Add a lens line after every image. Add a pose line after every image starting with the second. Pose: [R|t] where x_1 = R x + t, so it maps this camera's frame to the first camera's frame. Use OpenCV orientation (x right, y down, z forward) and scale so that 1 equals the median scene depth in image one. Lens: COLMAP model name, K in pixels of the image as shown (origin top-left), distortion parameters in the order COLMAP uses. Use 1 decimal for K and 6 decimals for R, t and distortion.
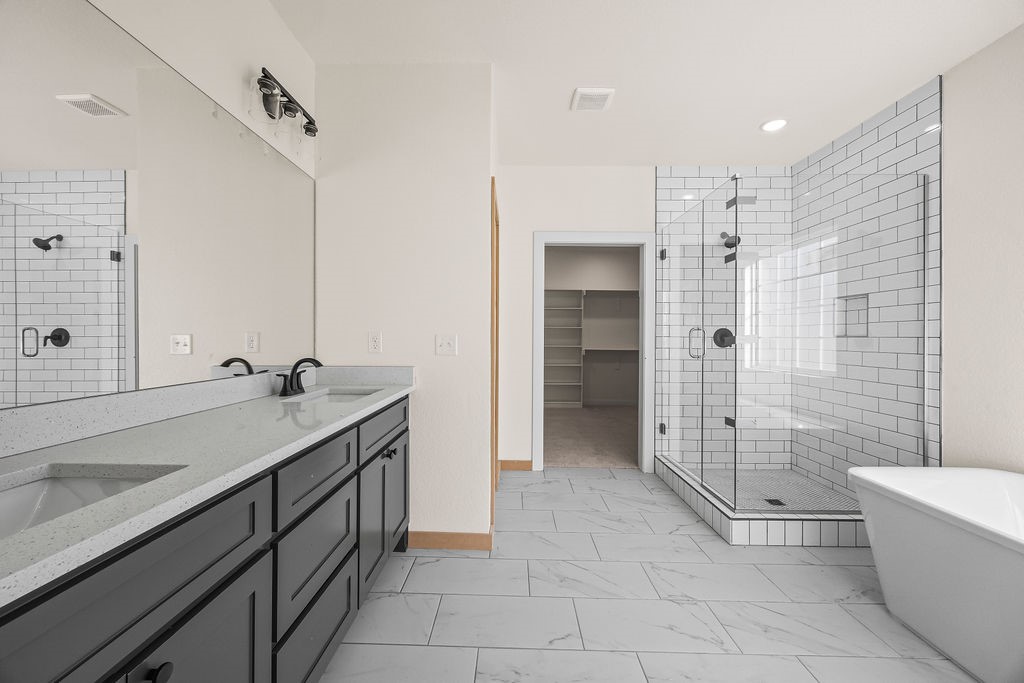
lens RADIAL K [[388.9, 0, 507.0], [0, 388.9, 340.3], [0, 0, 1]] dist [-0.002302, 0.000123]
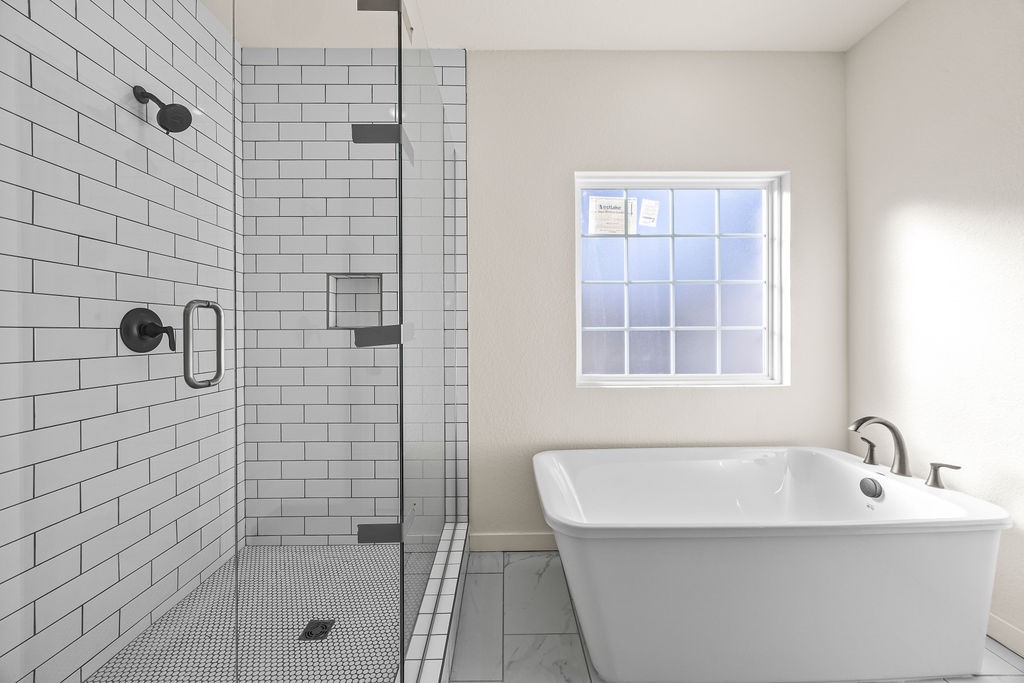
lens RADIAL K [[388.9, 0, 507.0], [0, 388.9, 340.3], [0, 0, 1]] dist [-0.002302, 0.000123]
pose [[-0.071840, -0.027068, 0.997049, 0.122680], [0.005400, 0.999606, 0.027527, -0.006363], [-0.997402, 0.007362, -0.071665, 0.754444]]
